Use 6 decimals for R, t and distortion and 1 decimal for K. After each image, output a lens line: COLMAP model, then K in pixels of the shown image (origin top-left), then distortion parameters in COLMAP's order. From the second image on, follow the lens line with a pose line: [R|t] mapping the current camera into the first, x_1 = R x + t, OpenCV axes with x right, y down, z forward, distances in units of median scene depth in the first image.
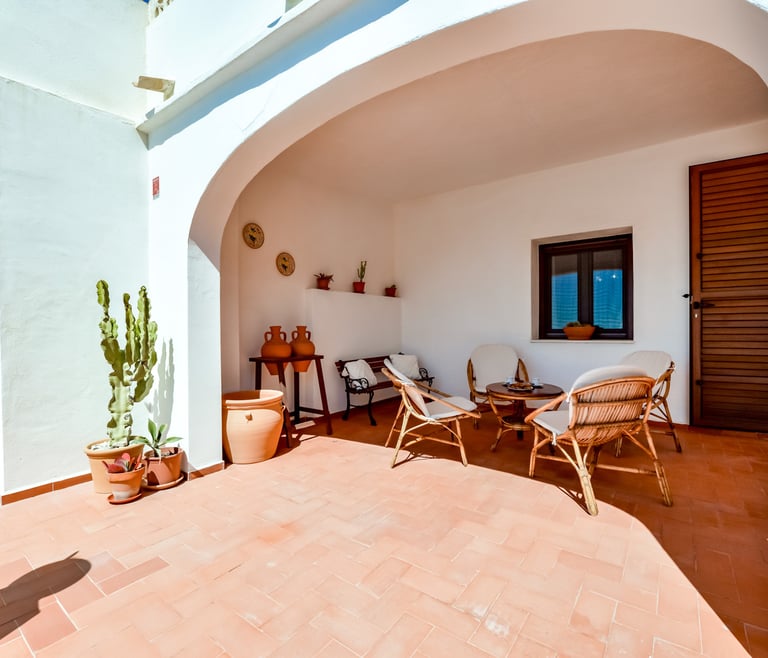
lens RADIAL K [[397.5, 0, 385.9], [0, 397.5, 330.5], [0, 0, 1]] dist [-0.001311, -0.001119]
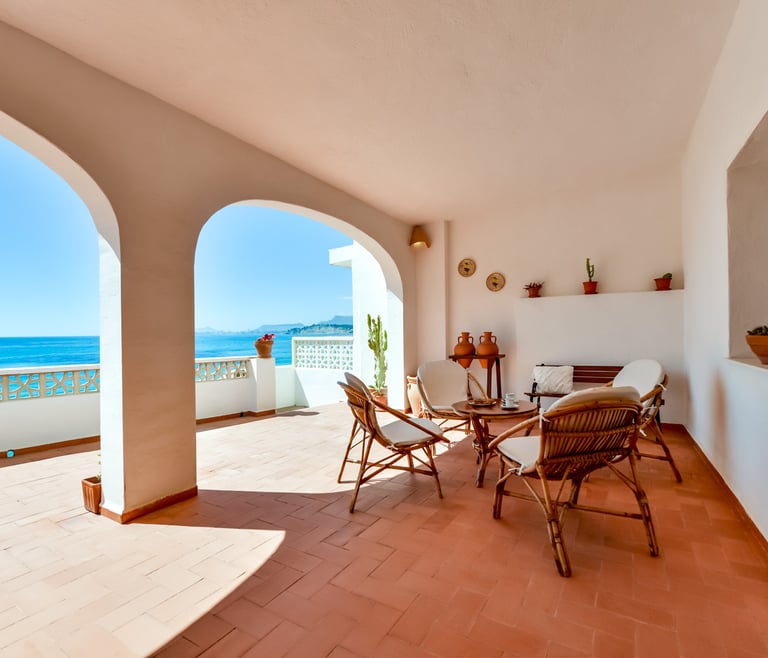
lens RADIAL K [[397.5, 0, 386.9], [0, 397.5, 331.1], [0, 0, 1]] dist [-0.001311, -0.001119]
pose [[0.090265, 0.003190, -0.995913, 1.035126], [0.011301, 0.999927, 0.004227, -0.023704], [0.995854, -0.011636, 0.090222, 0.584546]]
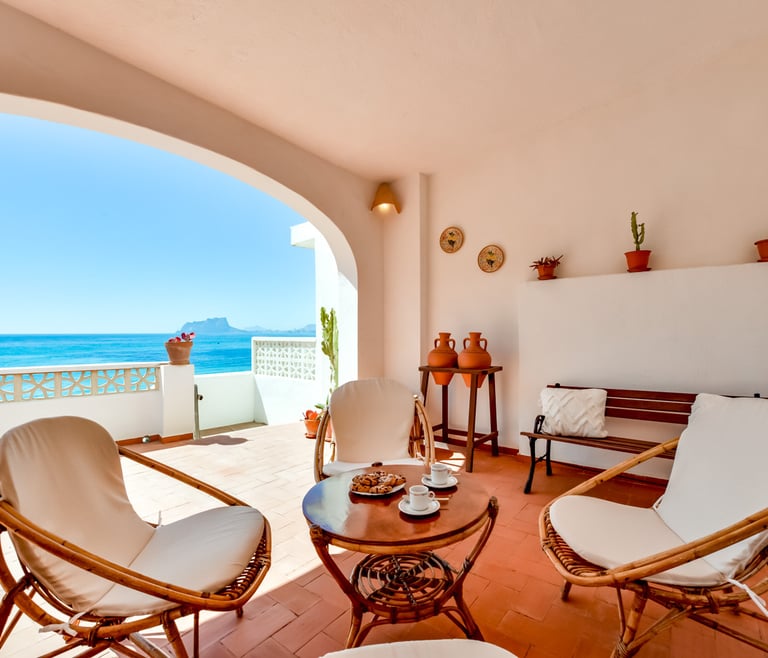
lens RADIAL K [[397.5, 0, 388.9], [0, 397.5, 332.4], [0, 0, 1]] dist [-0.001311, -0.001119]
pose [[-0.016065, 0.007277, -0.999844, 0.641343], [0.003688, 0.999967, 0.007219, -0.018911], [0.999864, -0.003571, -0.016092, 0.854323]]
